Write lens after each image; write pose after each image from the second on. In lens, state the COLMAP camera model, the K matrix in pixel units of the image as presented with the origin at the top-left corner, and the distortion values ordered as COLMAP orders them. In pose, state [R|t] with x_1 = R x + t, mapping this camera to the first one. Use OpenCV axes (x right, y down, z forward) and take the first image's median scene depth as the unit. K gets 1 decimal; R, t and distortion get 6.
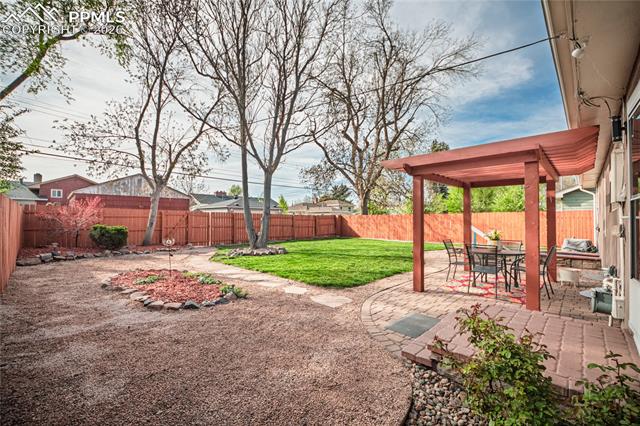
lens RADIAL K [[279.3, 0, 317.0], [0, 279.3, 205.1], [0, 0, 1]] dist [0.001224, -0.000142]
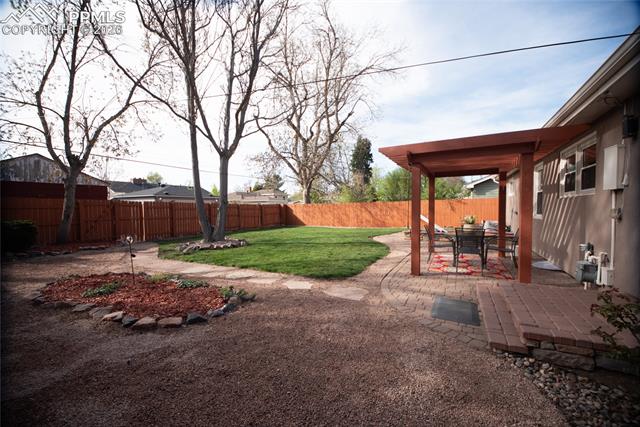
lens RADIAL K [[268.1, 0, 318.9], [0, 268.1, 209.5], [0, 0, 1]] dist [0.009455, -0.015264]
pose [[0.959376, -0.014442, 0.281762, -0.118912], [-0.001067, 0.998496, 0.054811, 0.004762], [-0.282129, -0.052885, 0.957918, 0.072269]]
